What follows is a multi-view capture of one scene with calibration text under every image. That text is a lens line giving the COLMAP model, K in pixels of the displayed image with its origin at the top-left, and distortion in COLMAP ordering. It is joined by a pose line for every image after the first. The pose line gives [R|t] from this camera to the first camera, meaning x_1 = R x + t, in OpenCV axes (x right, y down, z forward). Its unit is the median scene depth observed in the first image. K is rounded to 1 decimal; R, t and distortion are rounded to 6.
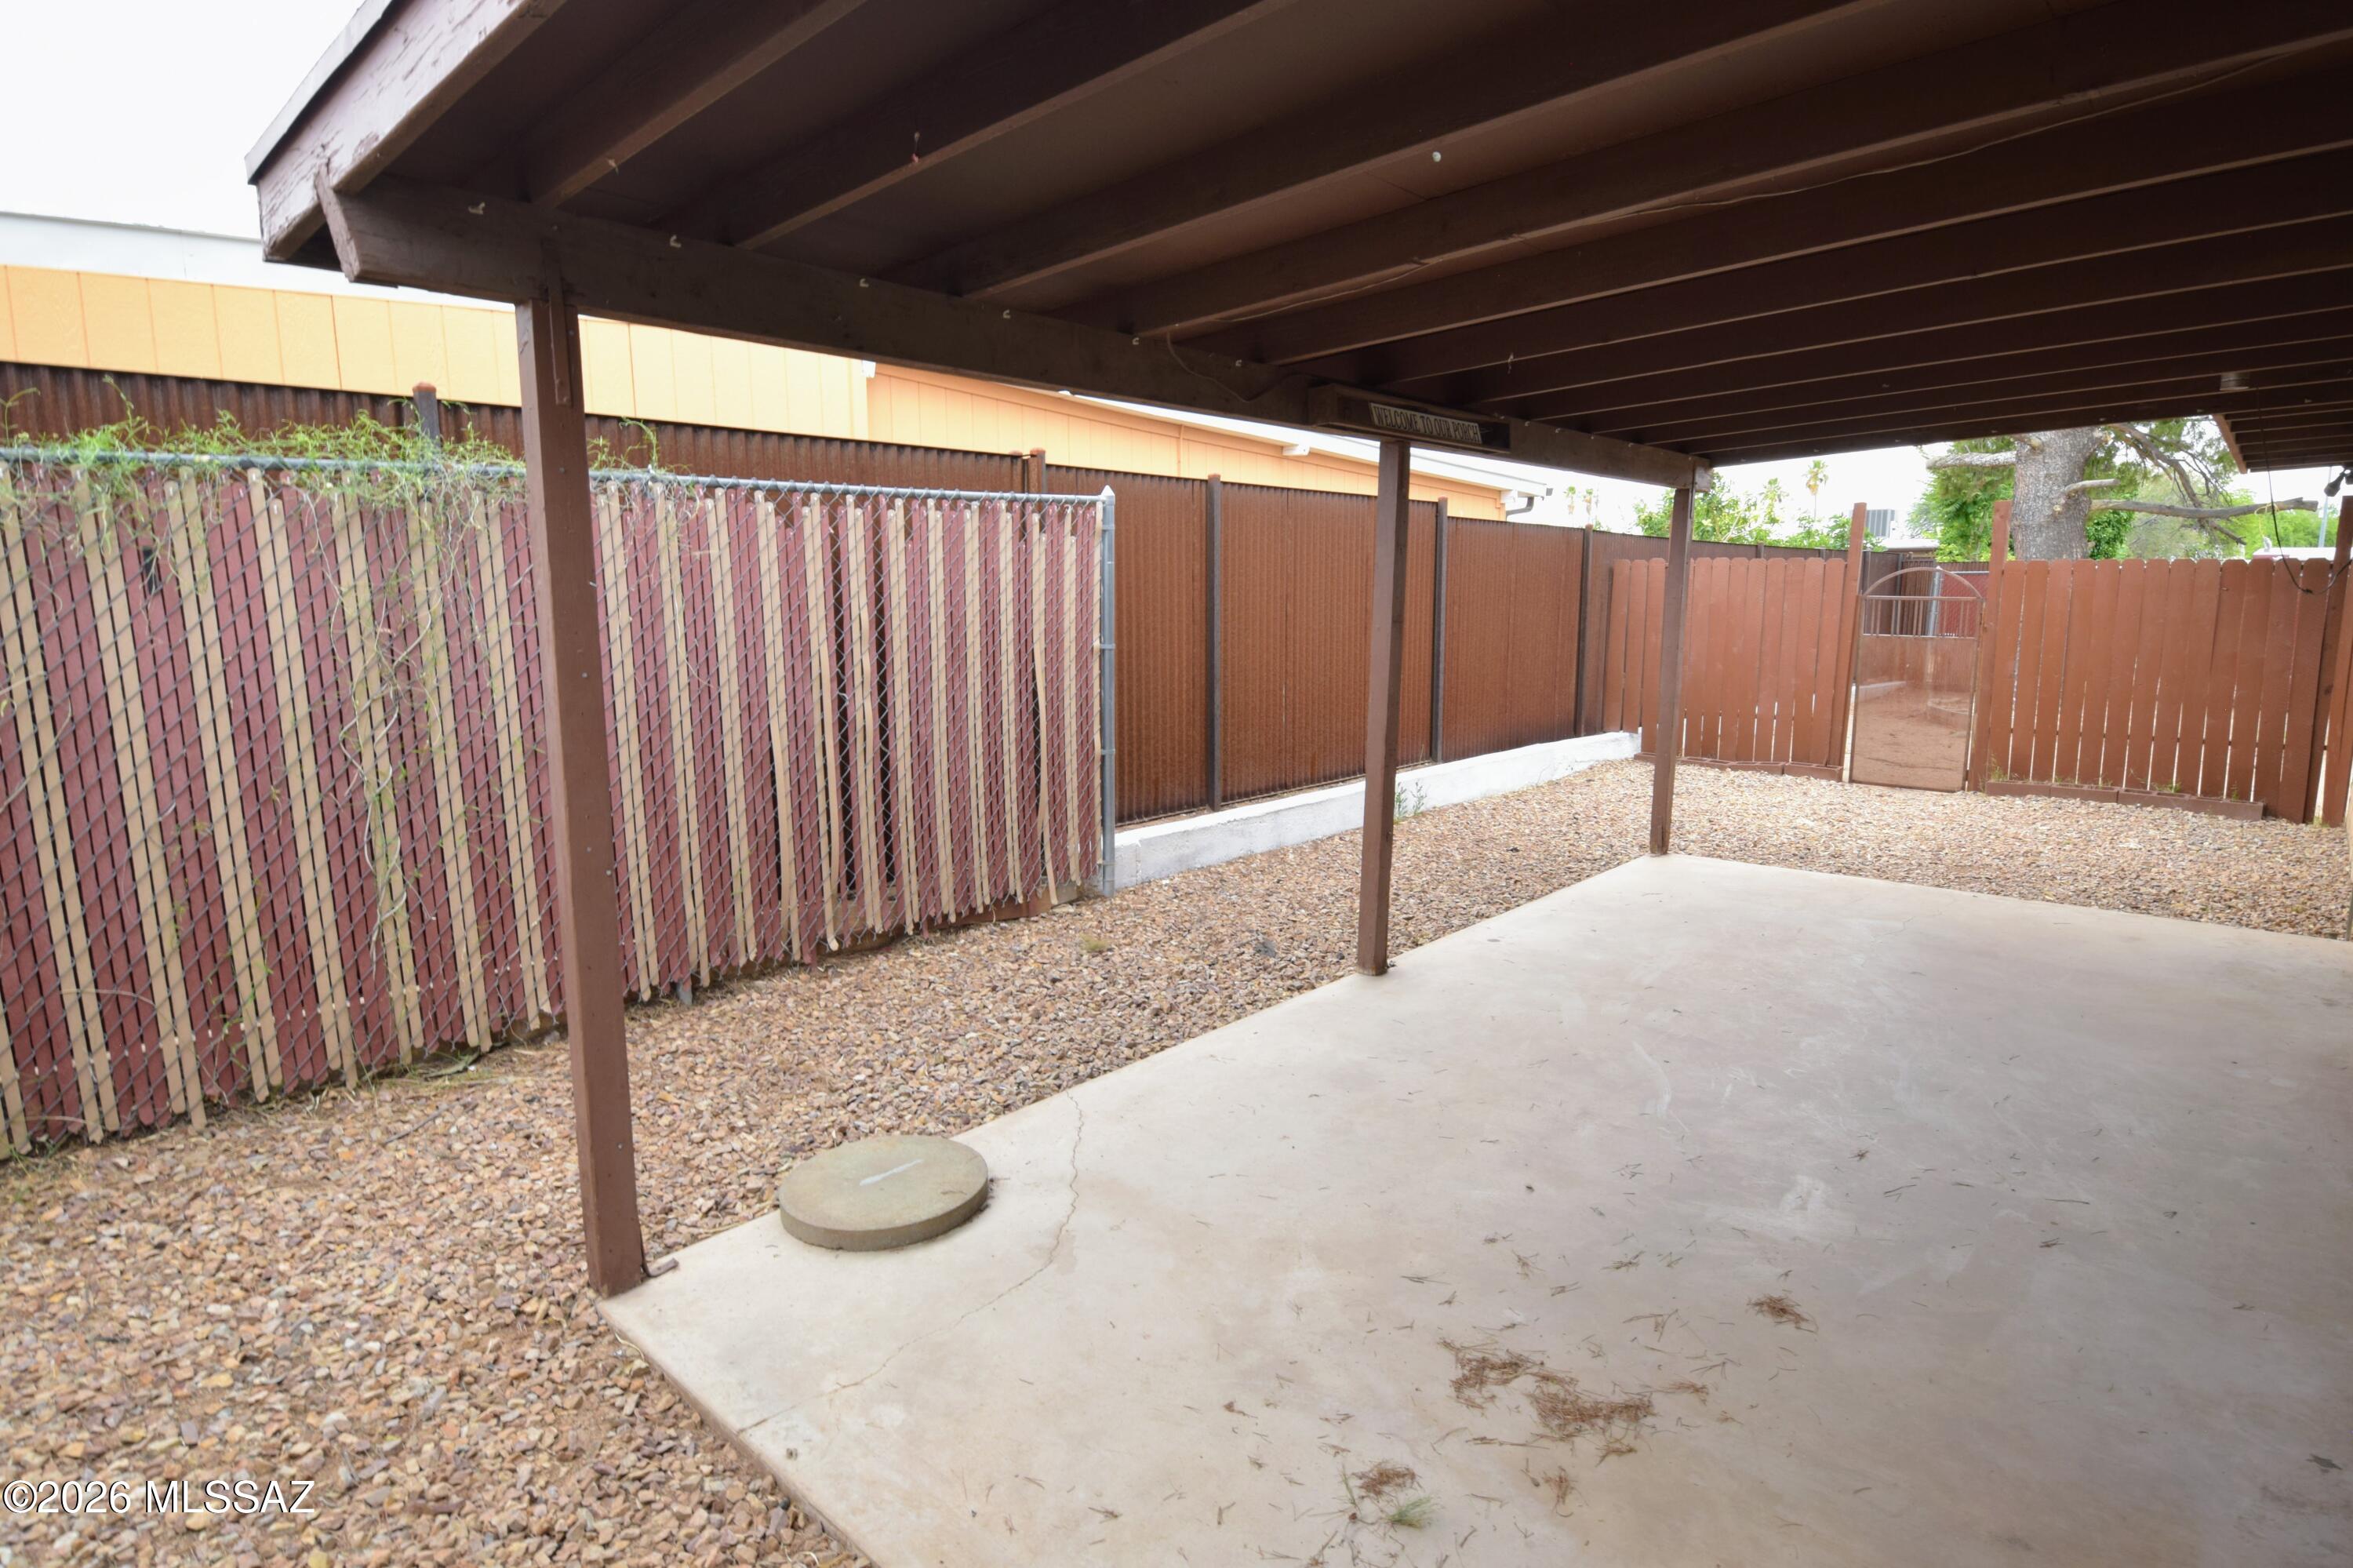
lens RADIAL K [[1224.3, 0, 1193.7], [0, 1224.3, 789.5], [0, 0, 1]] dist [0.000041, -0.009165]
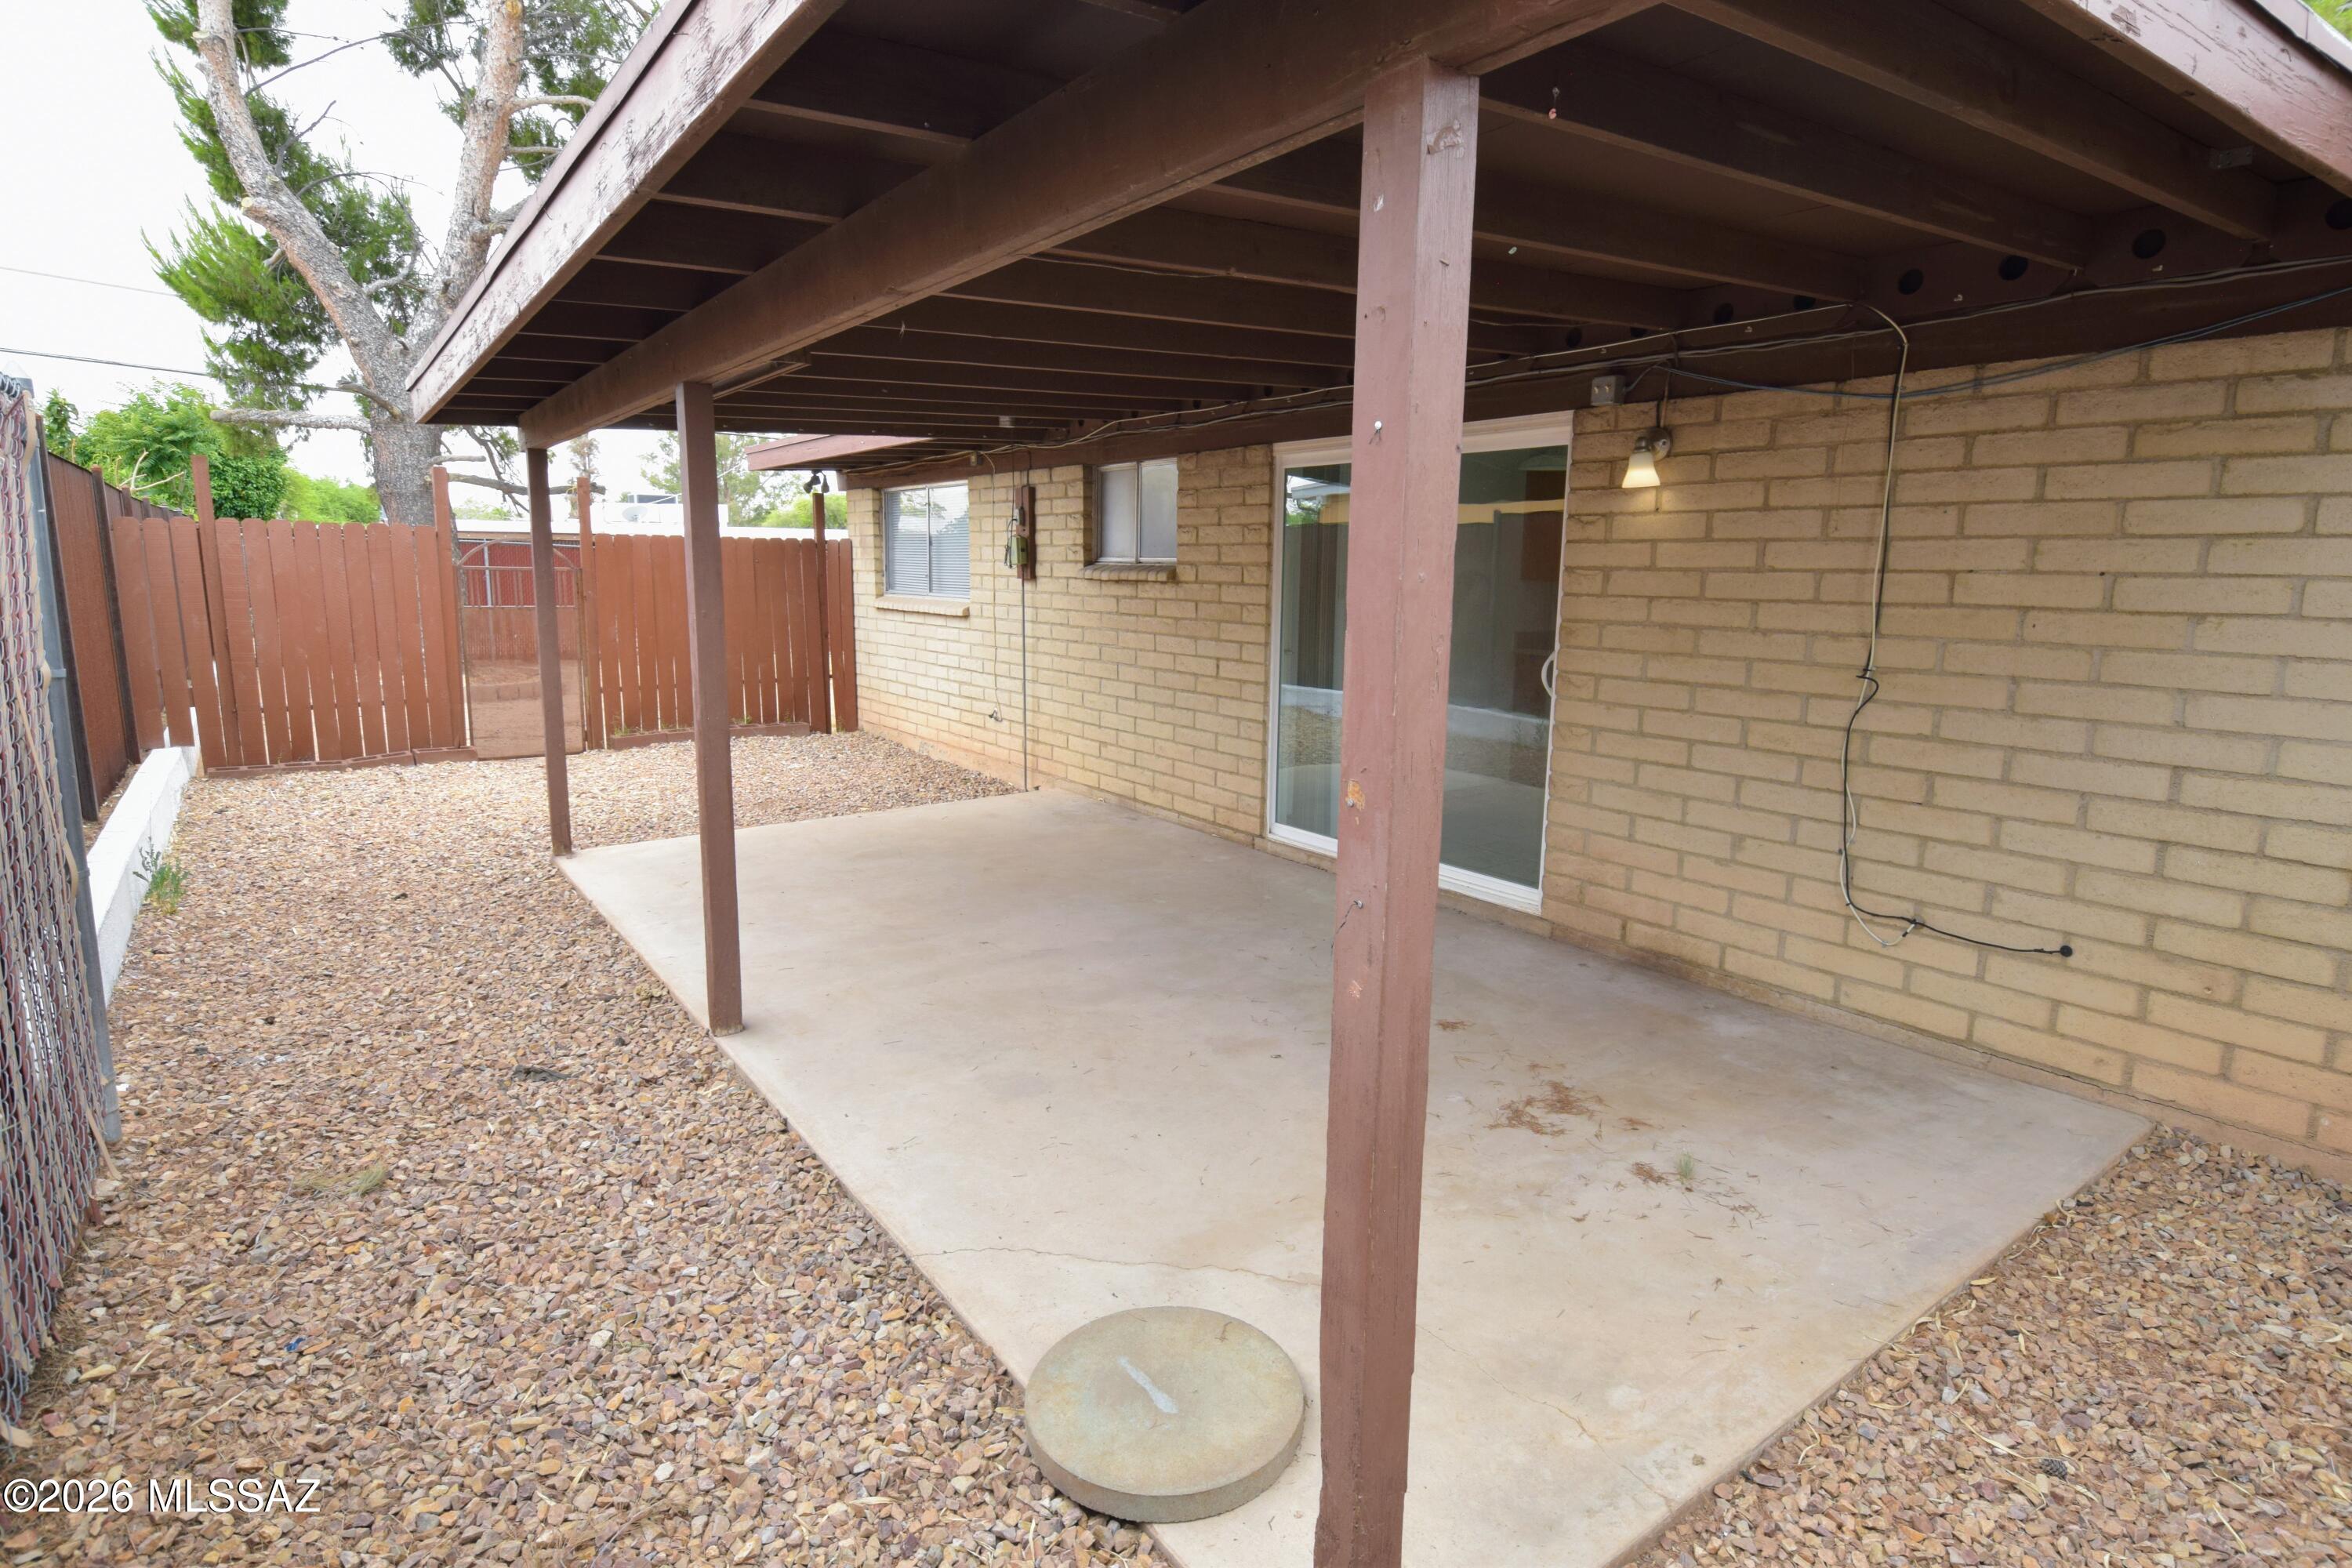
lens RADIAL K [[1223.7, 0, 1193.1], [0, 1223.7, 789.0], [0, 0, 1]] dist [0.000041, -0.009165]
pose [[0.186262, -0.174656, 0.966852, -1.170311], [0.147726, 0.977864, 0.148186, -0.177769], [-0.971331, 0.115228, 0.207940, 1.047648]]
